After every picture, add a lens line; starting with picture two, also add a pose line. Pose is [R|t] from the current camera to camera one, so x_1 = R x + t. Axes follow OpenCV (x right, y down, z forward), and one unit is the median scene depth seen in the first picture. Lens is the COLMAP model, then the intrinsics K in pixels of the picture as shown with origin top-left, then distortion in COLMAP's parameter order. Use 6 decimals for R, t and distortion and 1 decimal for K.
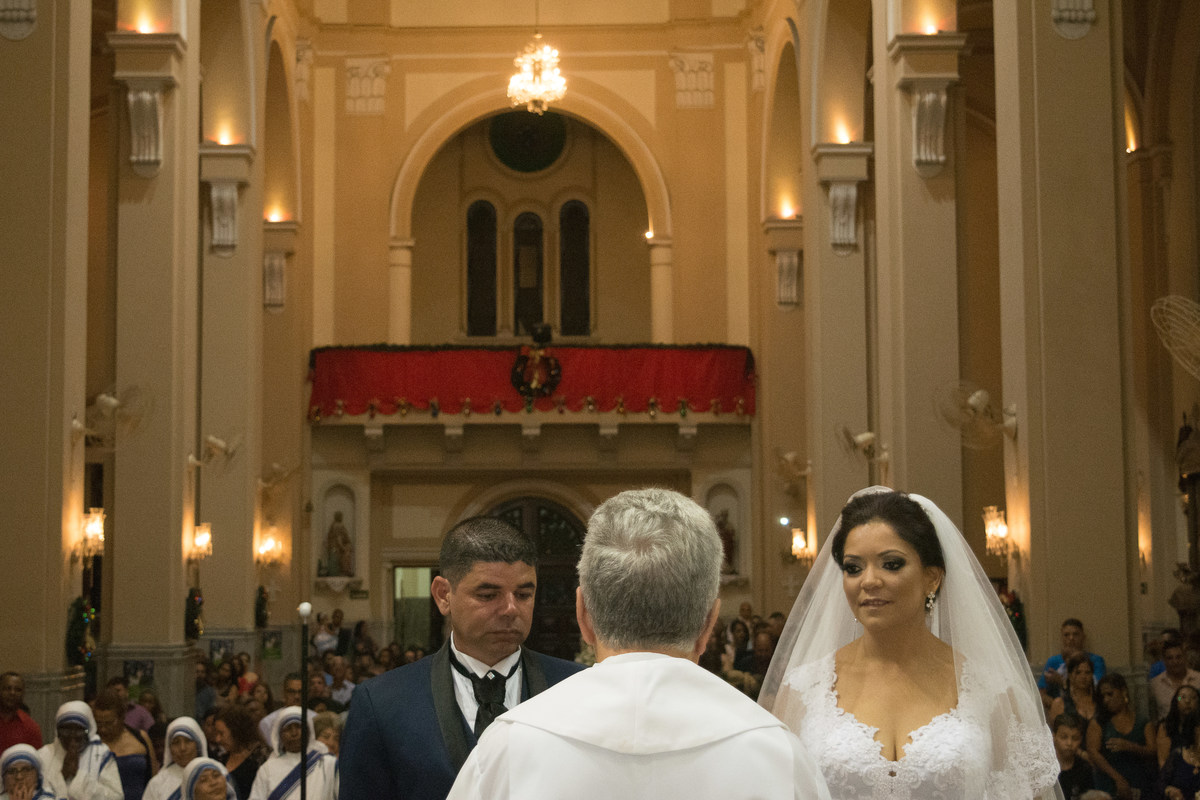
lens RADIAL K [[2187.6, 0, 525.4], [0, 2187.6, 363.3], [0, 0, 1]] dist [-0.003606, 0.000000]
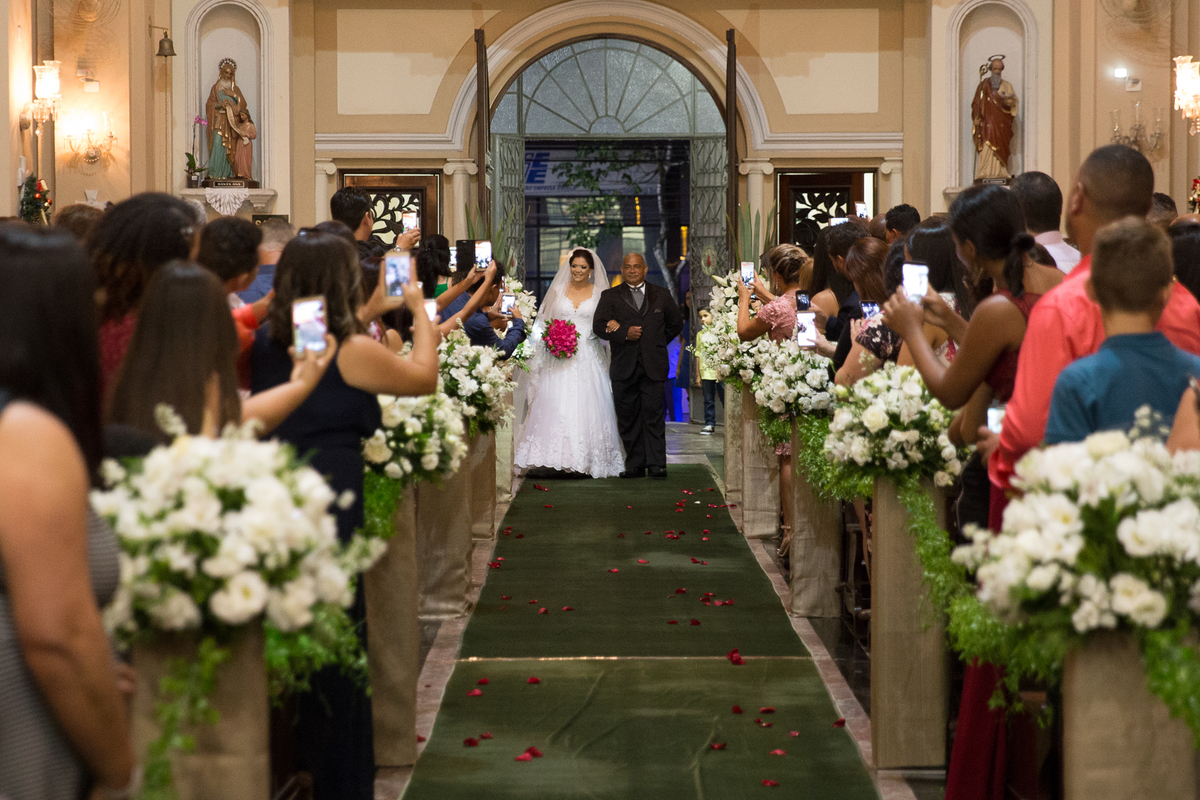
lens RADIAL K [[3187.0, 0, 585.3], [0, 3187.0, 339.1], [0, 0, 1]] dist [0.446483, 0.000000]
pose [[0.999991, 0.002342, -0.003446, -0.000478], [-0.001938, 0.993607, 0.112880, 0.049643], [0.003689, -0.112873, 0.993603, 0.265640]]
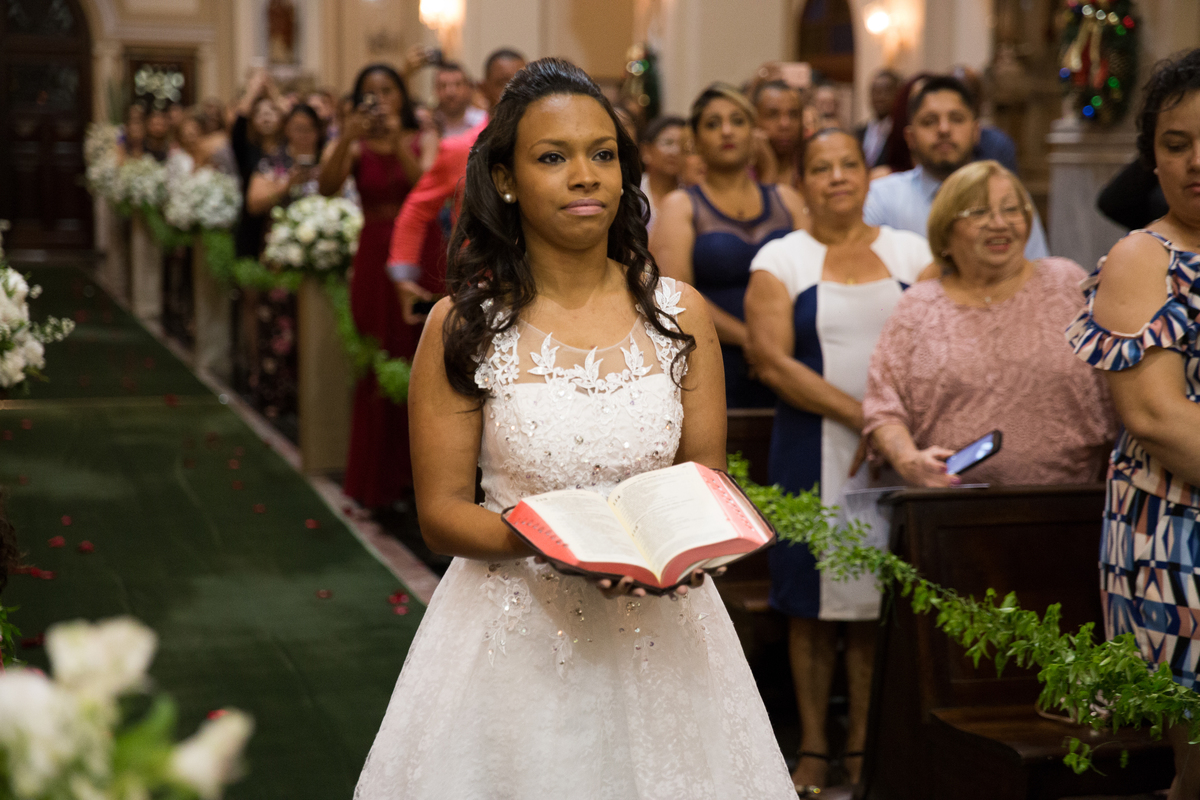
lens RADIAL K [[2215.4, 0, 603.4], [0, 2215.4, 408.7], [0, 0, 1]] dist [0.152315, 0.000000]
pose [[0.956832, -0.018665, 0.290041, -0.023001], [-0.044351, 0.976871, 0.209179, 0.049392], [-0.287237, -0.213013, 0.933874, 0.265845]]
